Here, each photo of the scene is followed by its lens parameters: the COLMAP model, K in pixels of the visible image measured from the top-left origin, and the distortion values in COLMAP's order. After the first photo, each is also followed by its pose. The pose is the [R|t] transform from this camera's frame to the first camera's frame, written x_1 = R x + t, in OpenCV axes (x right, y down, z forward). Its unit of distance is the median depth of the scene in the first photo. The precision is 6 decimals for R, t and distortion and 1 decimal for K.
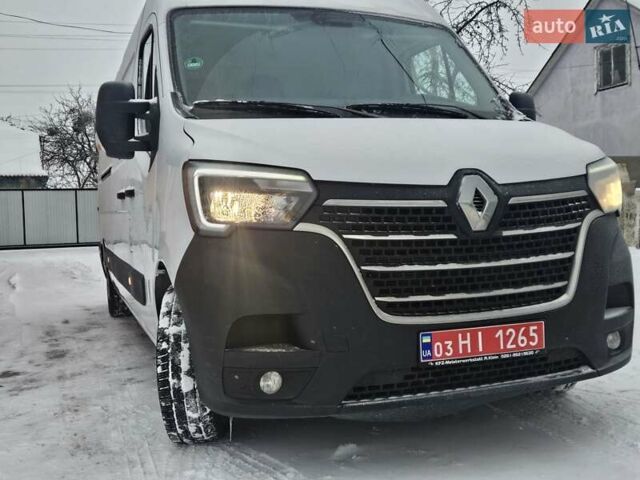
lens RADIAL K [[690.7, 0, 320.0], [0, 690.7, 240.0], [0, 0, 1]] dist [0.061271, -0.015988]
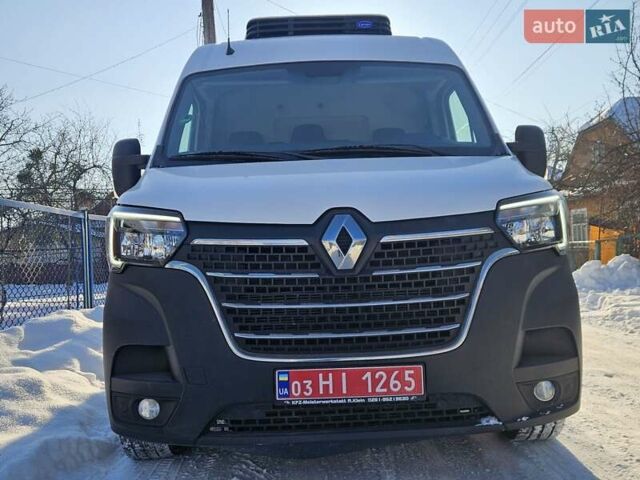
lens RADIAL K [[577.5, 0, 320.0], [0, 577.5, 240.0], [0, 0, 1]] dist [0.086735, -0.019094]
pose [[0.948489, -0.001429, -0.316805, 0.424791], [-0.012510, 0.999041, -0.041959, -0.019369], [0.316562, 0.043760, 0.947562, 0.186679]]
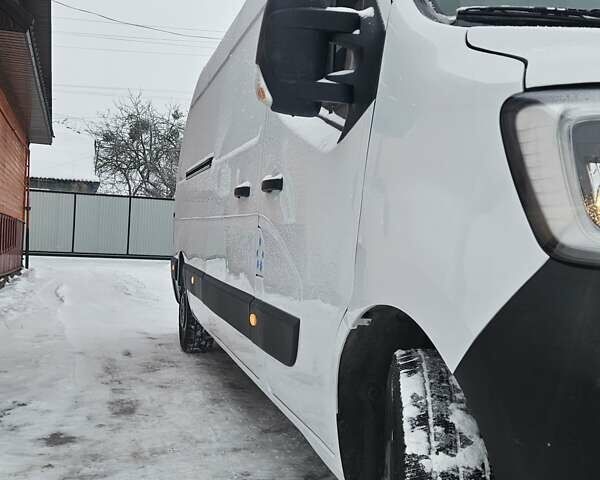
lens RADIAL K [[716.2, 0, 300.0], [0, 716.2, 240.0], [0, 0, 1]] dist [0.103537, 0.001212]
pose [[0.993020, 0.075078, -0.090961, -0.275970], [-0.078527, 0.996299, -0.034945, 0.007036], [0.088001, 0.041844, 0.995241, 0.516860]]
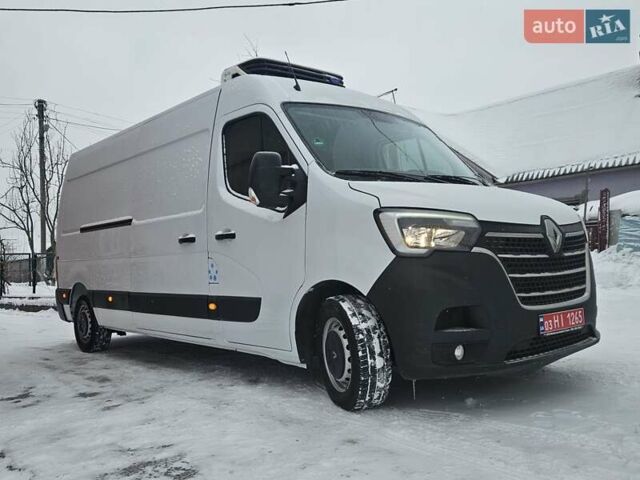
lens RADIAL K [[577.5, 0, 320.0], [0, 577.5, 240.0], [0, 0, 1]] dist [0.086735, -0.019094]
pose [[0.938558, 0.001321, 0.345119, -0.719905], [0.029595, 0.996001, -0.084295, 0.052903], [-0.343850, 0.089329, 0.934766, -0.100791]]
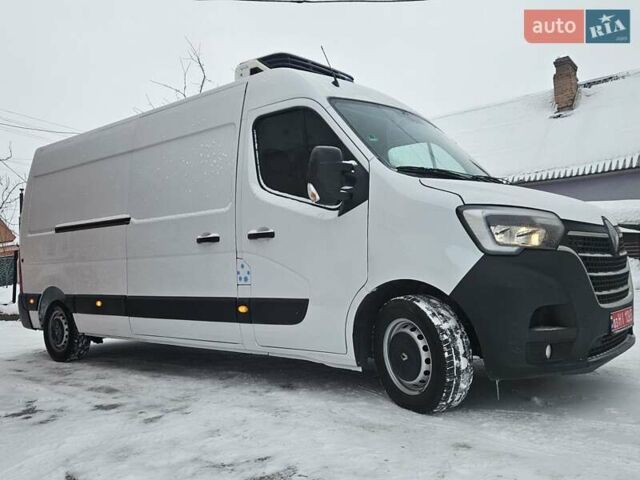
lens RADIAL K [[561.5, 0, 320.0], [0, 561.5, 240.0], [0, 0, 1]] dist [0.066837, 0.001714]
pose [[0.873075, 0.013530, 0.487399, -1.002894], [0.036043, 0.995089, -0.092188, 0.054905], [-0.486253, 0.098054, 0.868299, 0.125909]]
